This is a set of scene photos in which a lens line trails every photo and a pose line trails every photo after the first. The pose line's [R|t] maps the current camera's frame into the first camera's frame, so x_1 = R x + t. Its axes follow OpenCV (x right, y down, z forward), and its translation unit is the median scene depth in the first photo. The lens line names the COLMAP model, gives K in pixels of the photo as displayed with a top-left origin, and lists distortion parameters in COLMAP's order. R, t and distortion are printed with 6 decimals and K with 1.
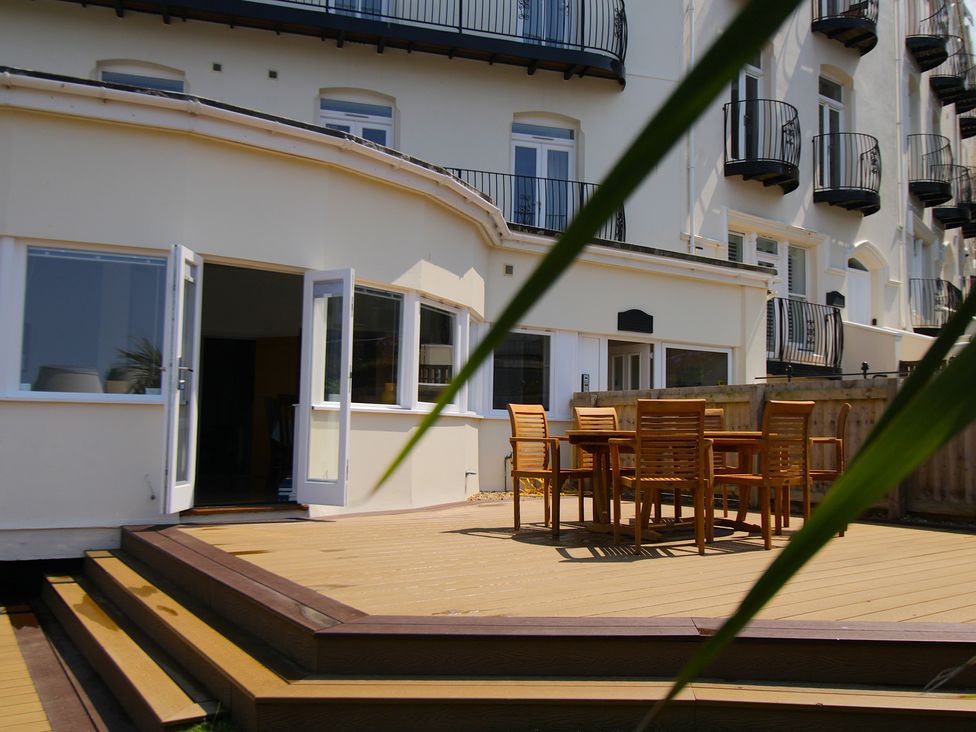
lens RADIAL K [[889.5, 0, 481.3], [0, 889.5, 357.0], [0, 0, 1]] dist [0.015828, 0.000000]
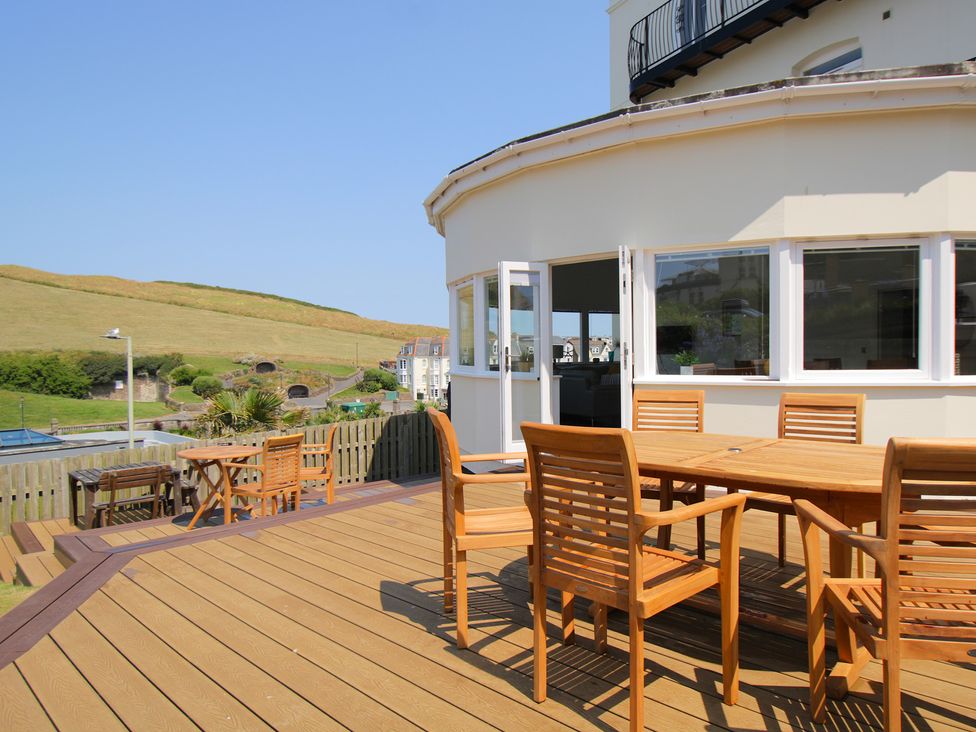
lens RADIAL K [[650.0, 0, 497.1], [0, 650.0, 365.4], [0, 0, 1]] dist [0.013103, -0.012140]
pose [[0.235209, -0.005756, -0.971928, 0.471388], [0.097725, 0.995055, 0.017756, 0.007123], [0.967020, -0.099158, 0.234608, 0.599708]]
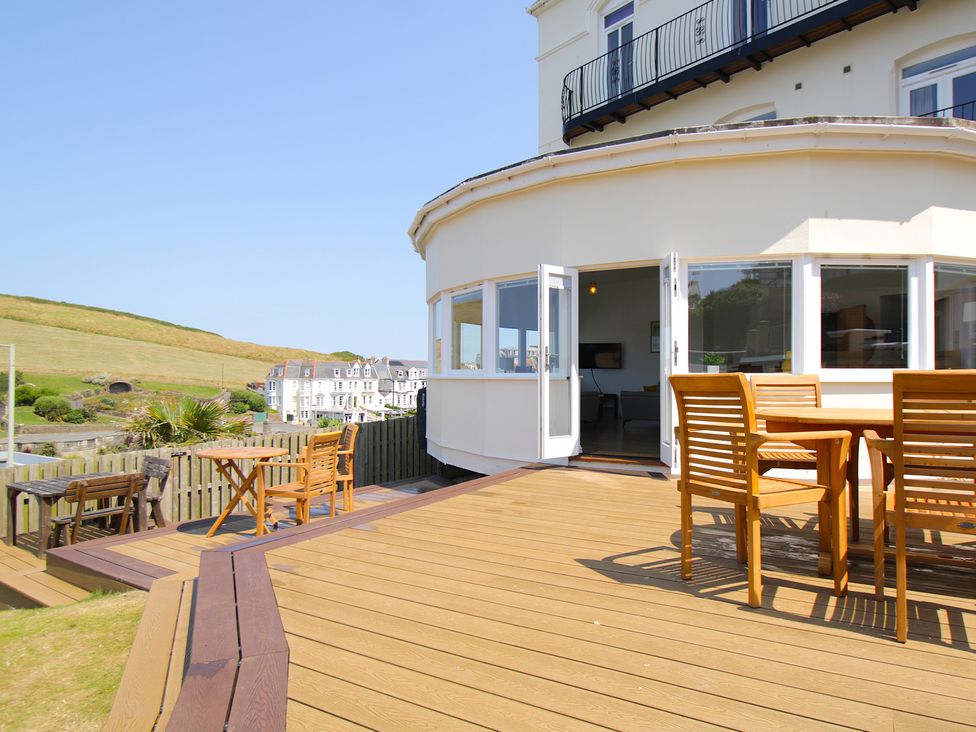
lens RADIAL K [[606.0, 0, 504.1], [0, 606.0, 369.2], [0, 0, 1]] dist [0.011335, -0.012314]
pose [[0.447819, -0.031701, -0.893562, 0.374858], [0.082725, 0.996554, 0.006103, 0.019508], [0.890289, -0.076653, 0.448898, 0.413313]]
